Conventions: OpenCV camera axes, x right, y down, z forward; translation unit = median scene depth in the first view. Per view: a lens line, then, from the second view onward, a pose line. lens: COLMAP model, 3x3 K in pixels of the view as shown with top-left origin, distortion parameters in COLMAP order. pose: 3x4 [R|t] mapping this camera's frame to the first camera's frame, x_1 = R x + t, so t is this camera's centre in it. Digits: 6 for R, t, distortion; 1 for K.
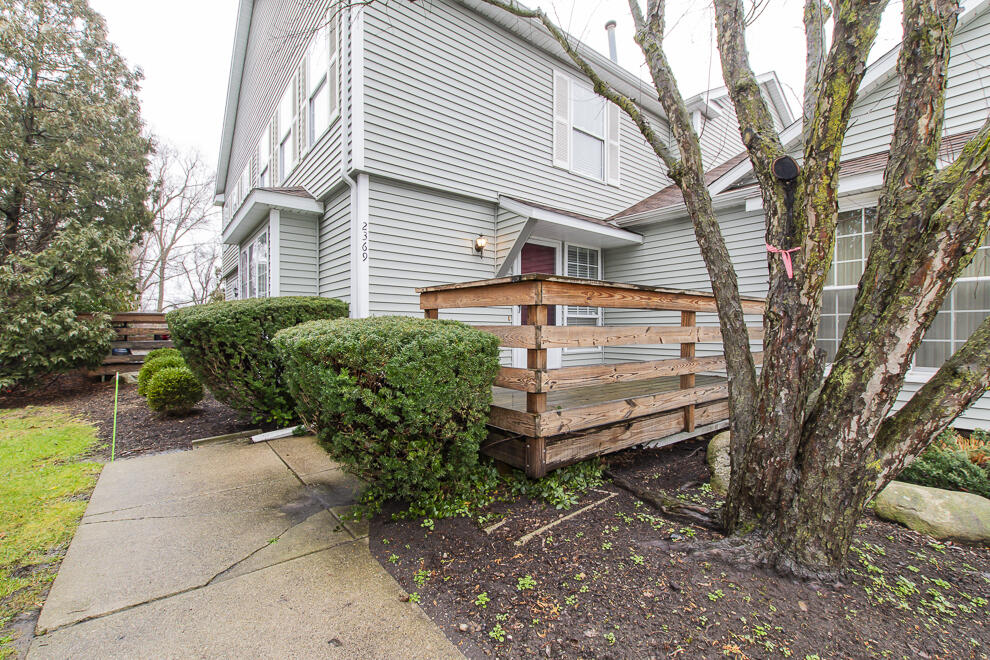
lens RADIAL K [[433.8, 0, 490.0], [0, 433.8, 325.6], [0, 0, 1]] dist [0.003640, -0.001768]
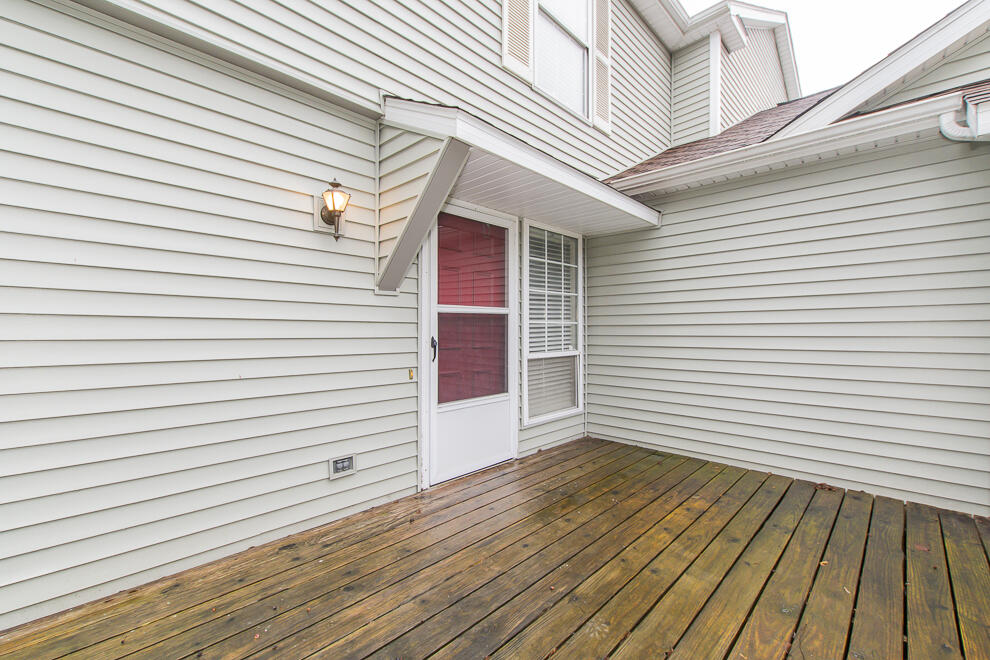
lens RADIAL K [[433.8, 0, 493.3], [0, 433.8, 333.5], [0, 0, 1]] dist [0.003640, -0.001768]
pose [[0.989949, -0.003785, 0.141372, 0.058903], [0.001549, 0.999872, 0.015919, -0.060830], [-0.141414, -0.015540, 0.989829, 0.477747]]
